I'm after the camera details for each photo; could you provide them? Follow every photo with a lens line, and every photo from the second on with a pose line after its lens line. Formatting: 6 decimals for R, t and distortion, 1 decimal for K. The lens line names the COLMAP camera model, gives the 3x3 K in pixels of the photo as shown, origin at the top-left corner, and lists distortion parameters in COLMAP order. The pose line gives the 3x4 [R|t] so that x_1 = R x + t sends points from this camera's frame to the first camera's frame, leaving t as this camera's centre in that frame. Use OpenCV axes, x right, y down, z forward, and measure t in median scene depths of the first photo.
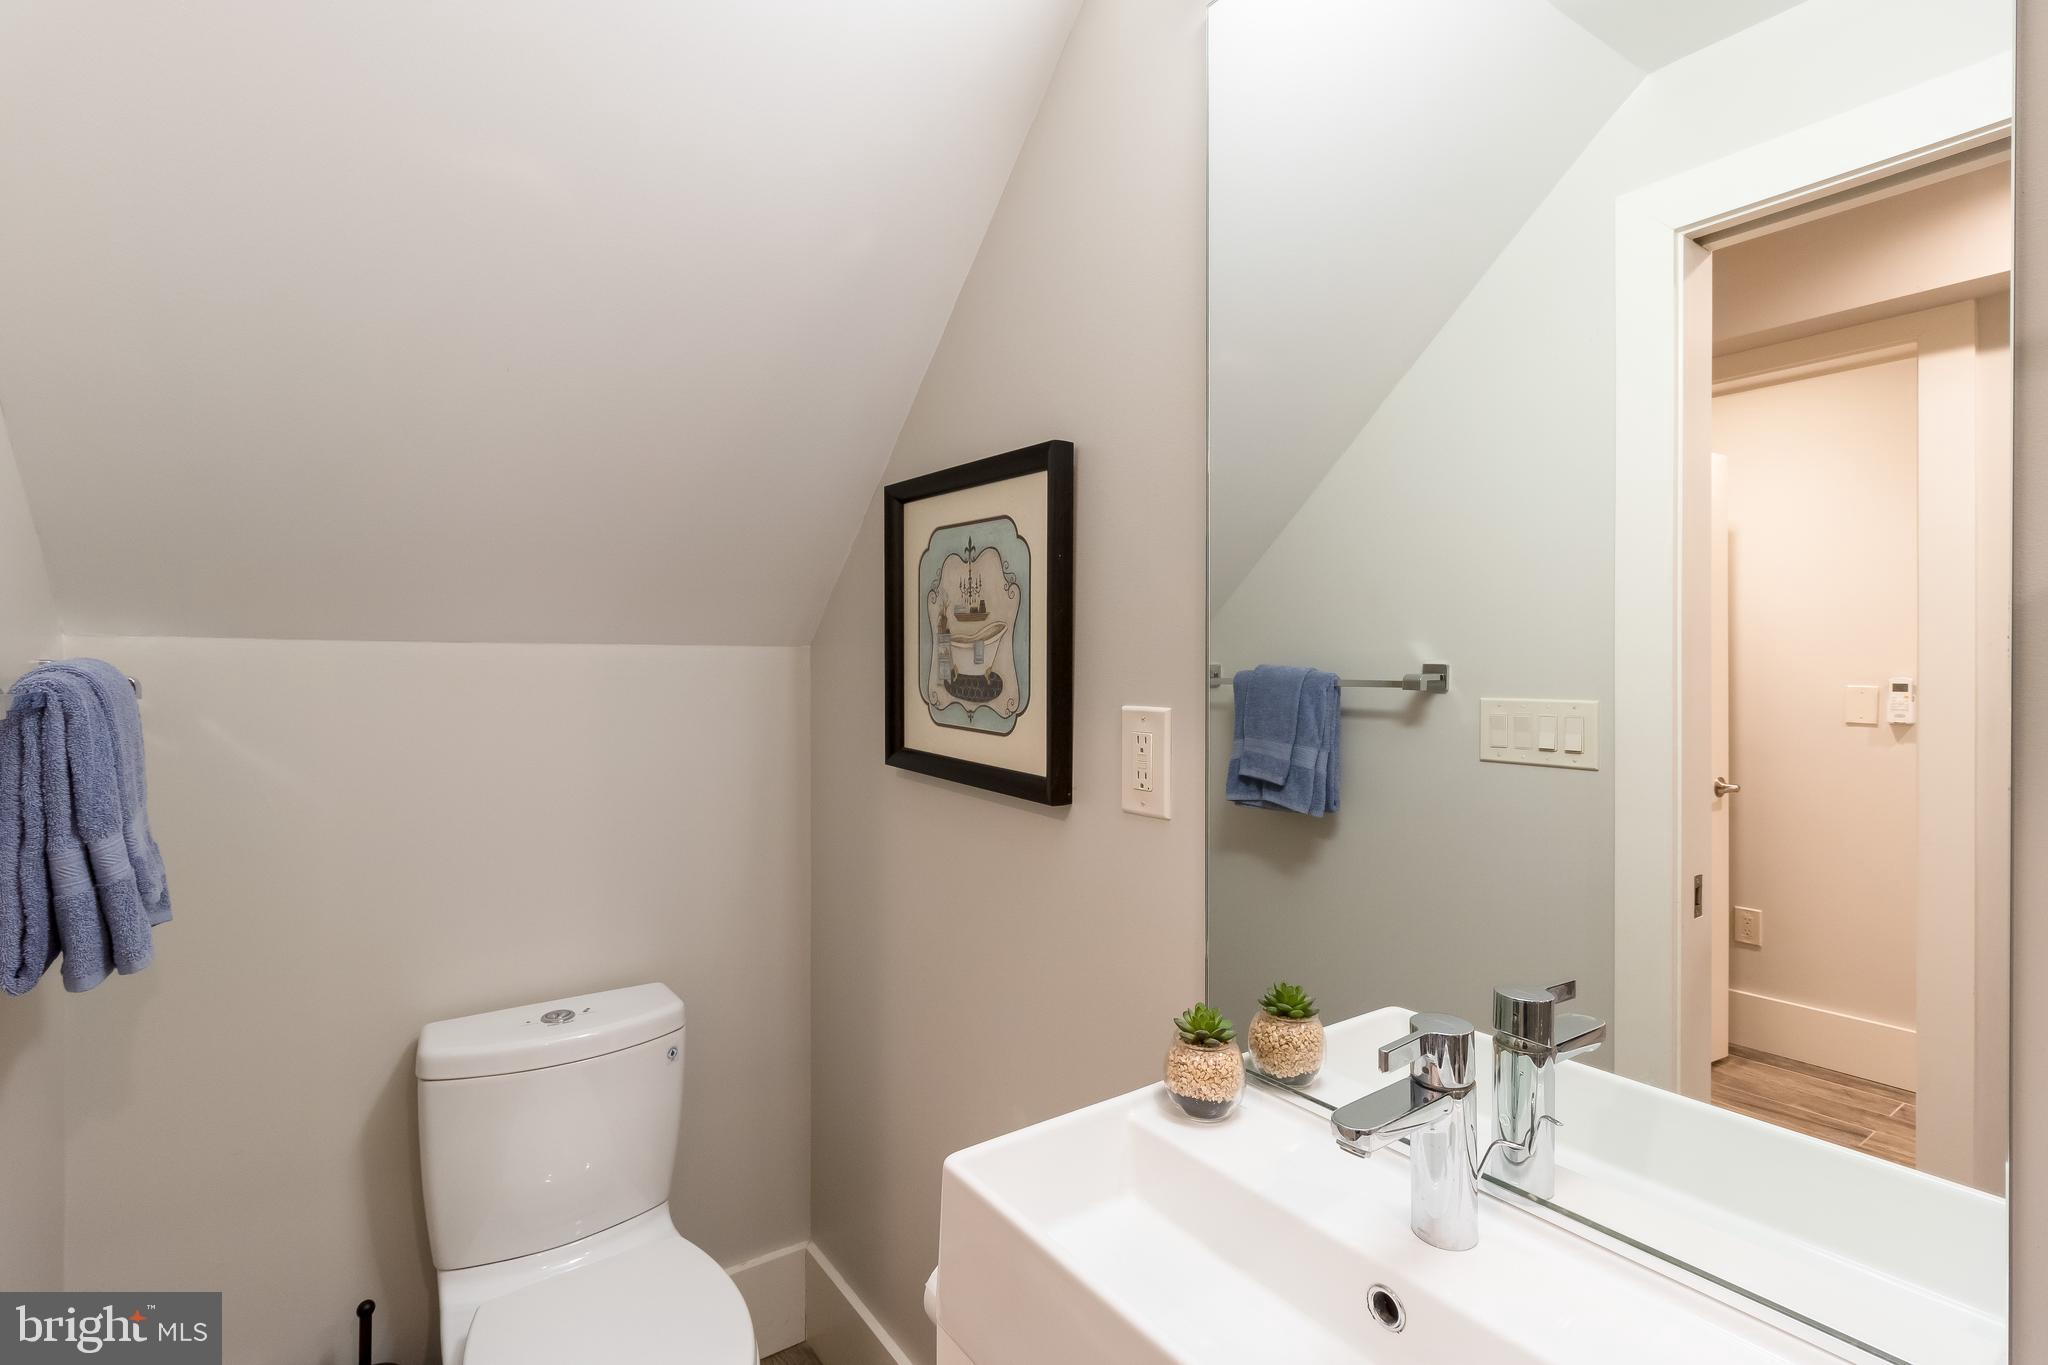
lens RADIAL K [[937.2, 0, 1040.2], [0, 937.2, 676.5], [0, 0, 1]] dist [0.001744, 0.000007]
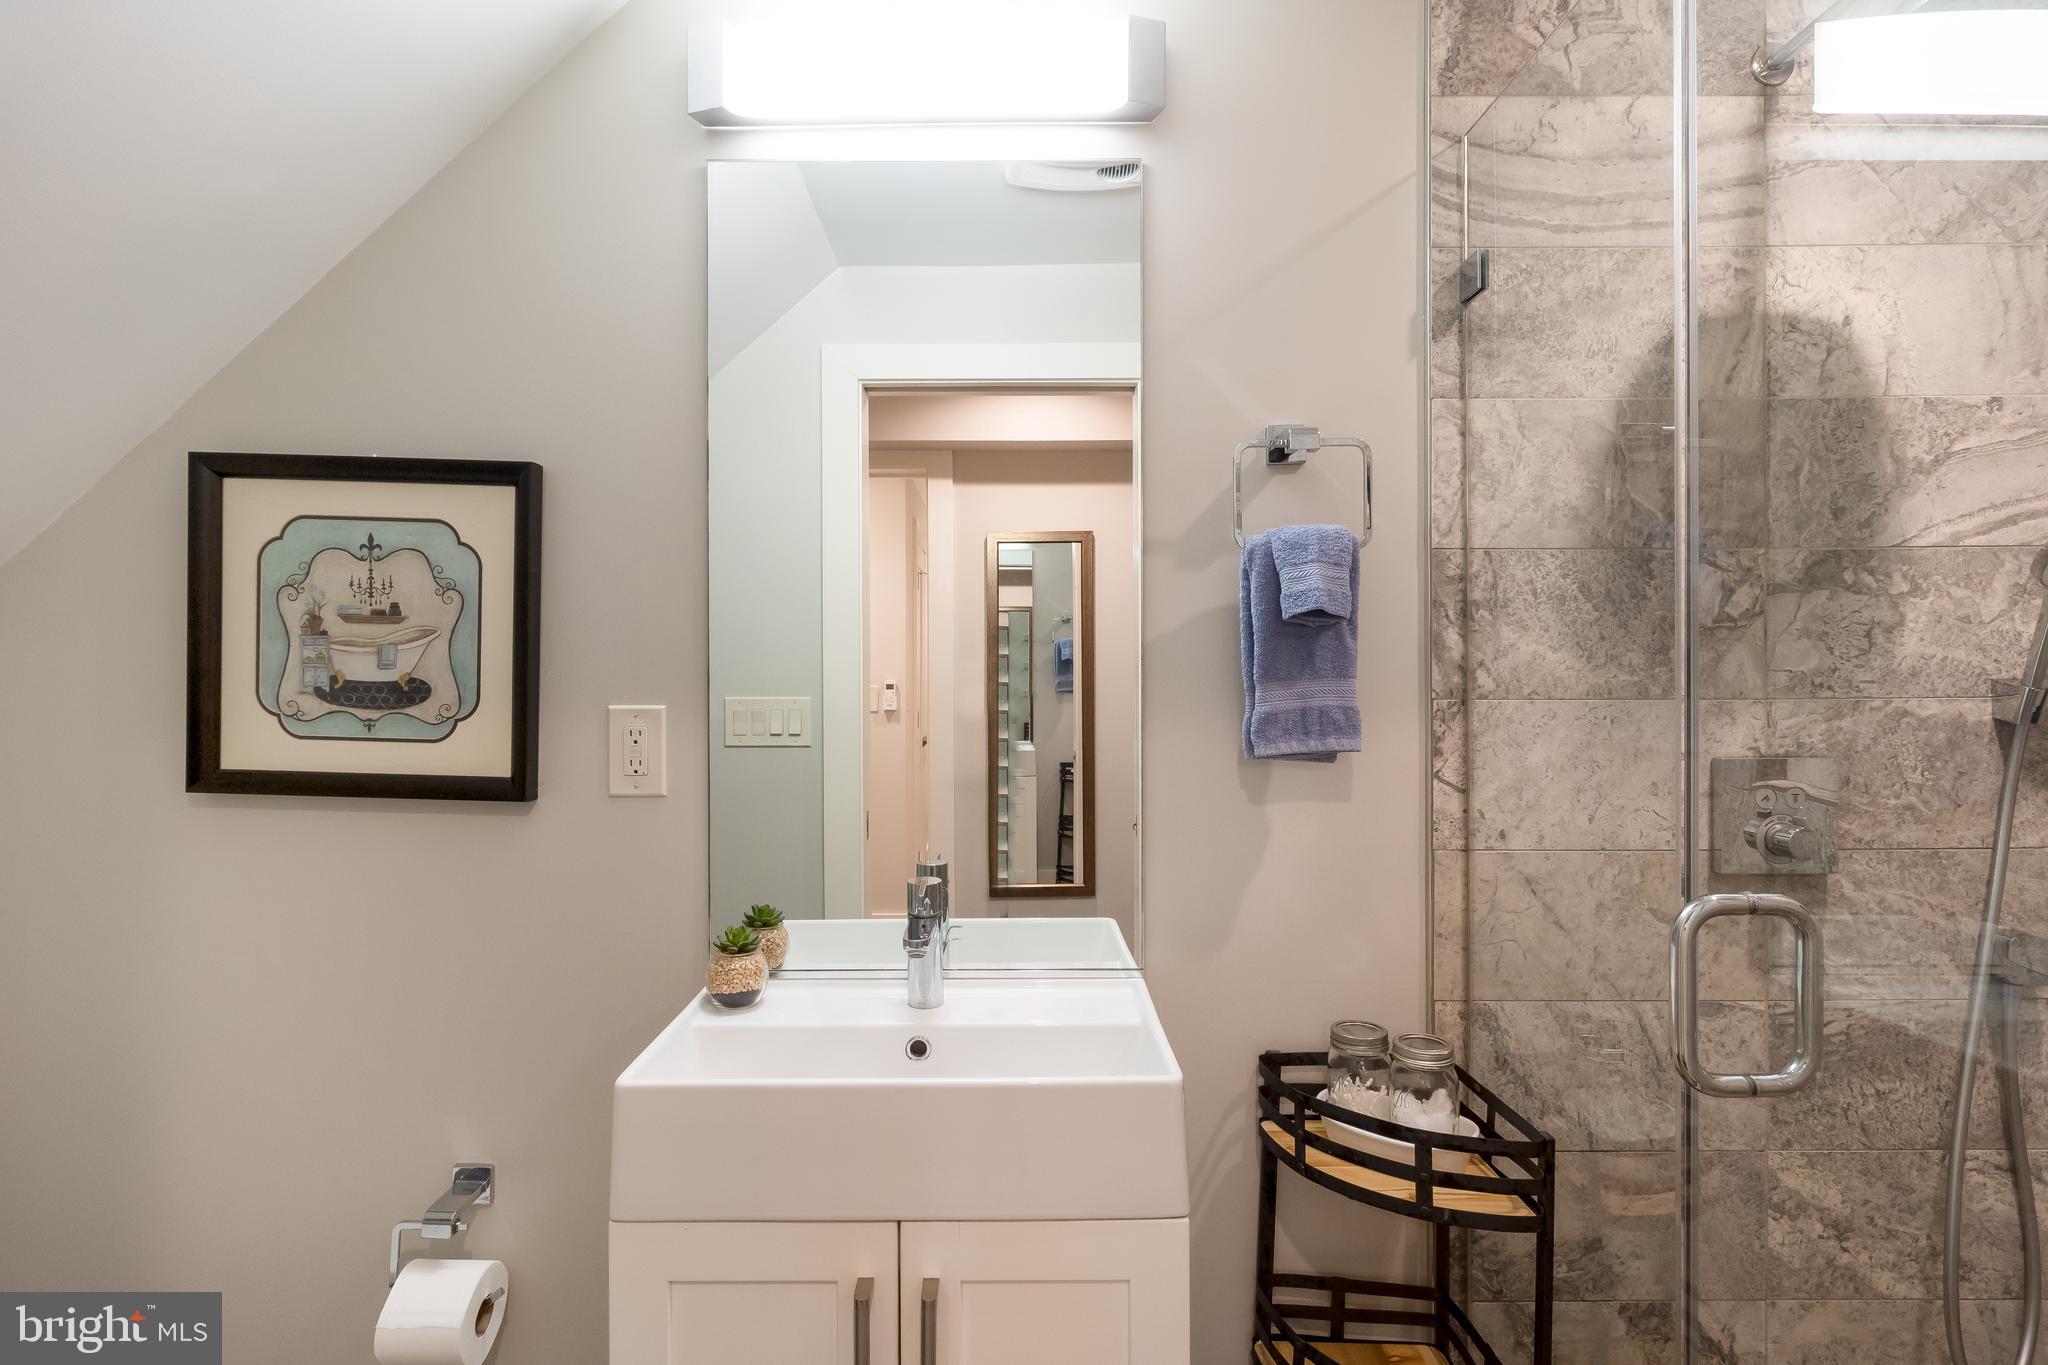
lens RADIAL K [[966.6, 0, 1013.6], [0, 966.6, 668.8], [0, 0, 1]] dist [0.005329, -0.000018]
pose [[0.568063, 0.002636, 0.822981, -0.510206], [0.009931, 0.999900, -0.010058, 0.002282], [-0.822925, 0.013887, 0.567980, -0.077869]]
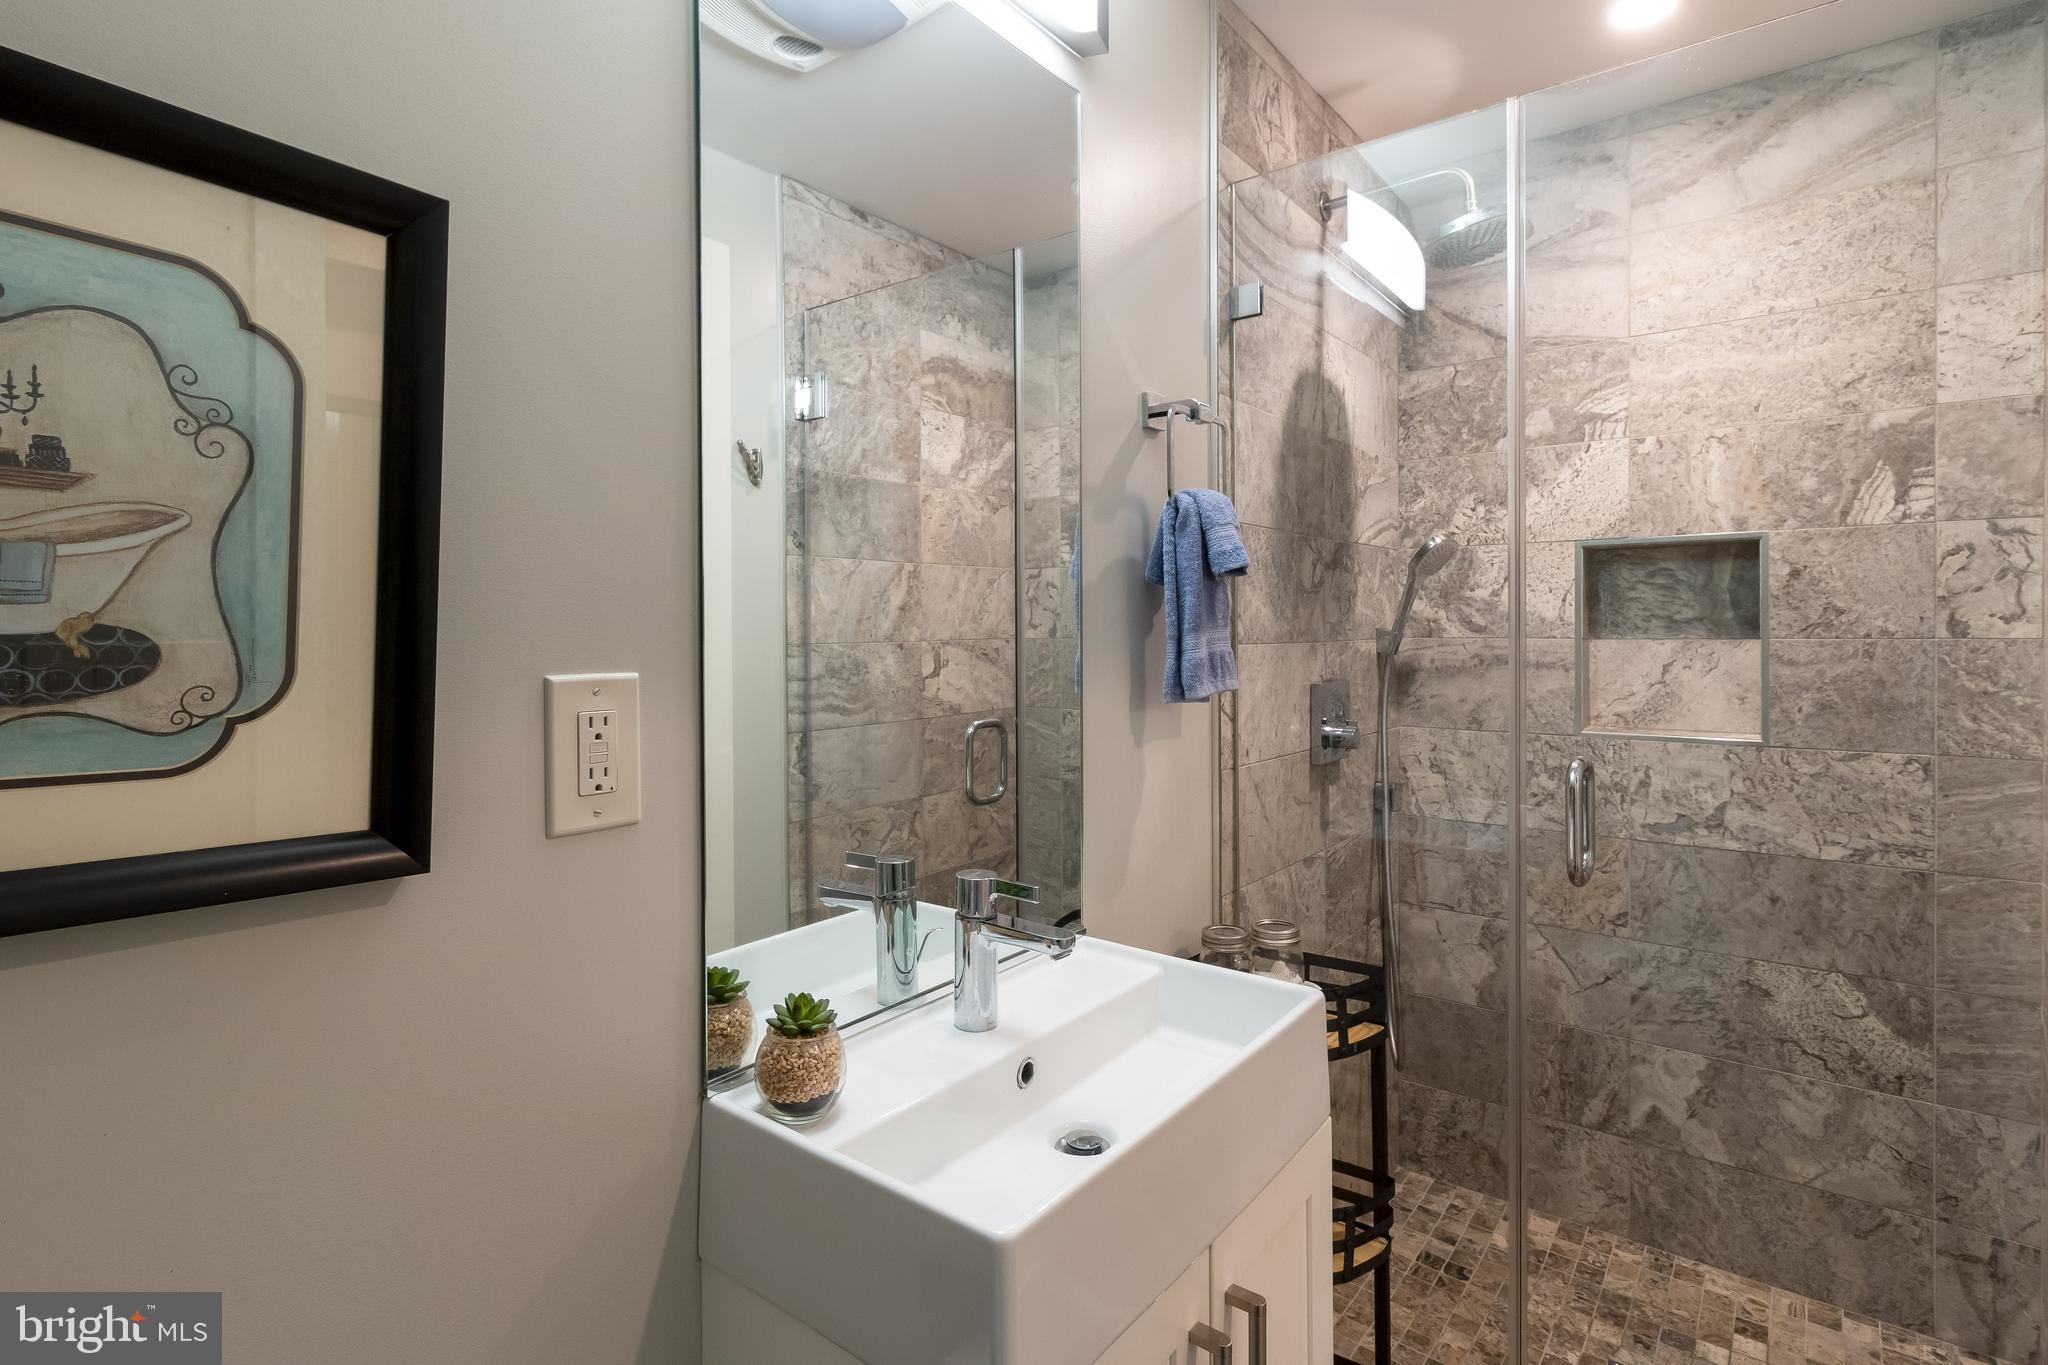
lens RADIAL K [[966.8, 0, 1003.2], [0, 966.8, 625.7], [0, 0, 1]] dist [0.003321, 0.000758]
pose [[-0.248160, 0.003117, 0.968714, -0.532926], [0.013309, 0.999911, 0.000192, 0.000487], [-0.968628, 0.012940, -0.248179, 0.715922]]
